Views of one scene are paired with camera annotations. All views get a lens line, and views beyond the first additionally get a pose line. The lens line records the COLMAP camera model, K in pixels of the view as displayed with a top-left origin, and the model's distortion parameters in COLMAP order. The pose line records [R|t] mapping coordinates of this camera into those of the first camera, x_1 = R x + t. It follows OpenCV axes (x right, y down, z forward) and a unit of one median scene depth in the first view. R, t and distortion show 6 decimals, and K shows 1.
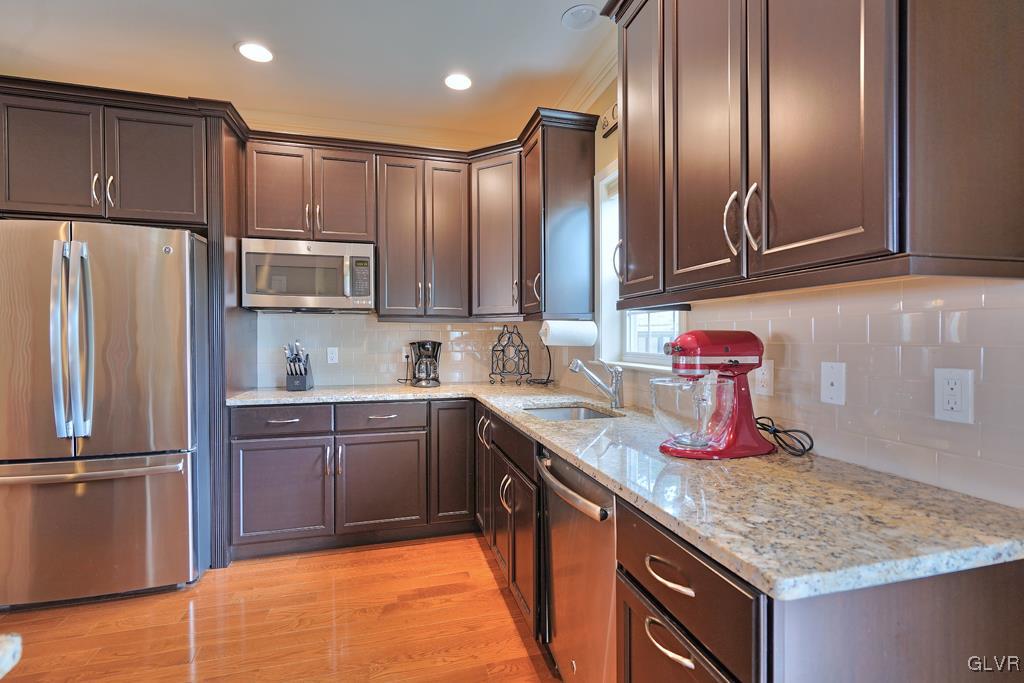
lens RADIAL K [[465.6, 0, 513.9], [0, 465.6, 341.6], [0, 0, 1]] dist [0.004026, 0.001641]
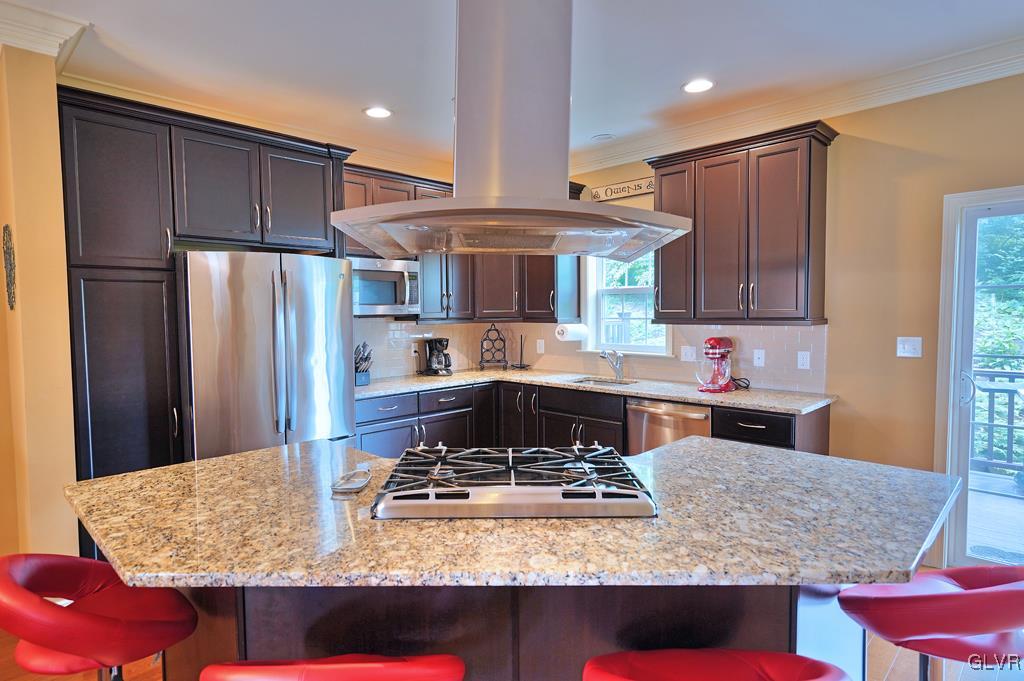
lens RADIAL K [[561.0, 0, 504.1], [0, 561.0, 340.2], [0, 0, 1]] dist [0.006824, 0.000418]
pose [[0.869786, -0.029630, 0.492539, -1.009103], [0.010162, 0.999059, 0.042157, -0.074973], [-0.493325, -0.031662, 0.869269, -0.476596]]
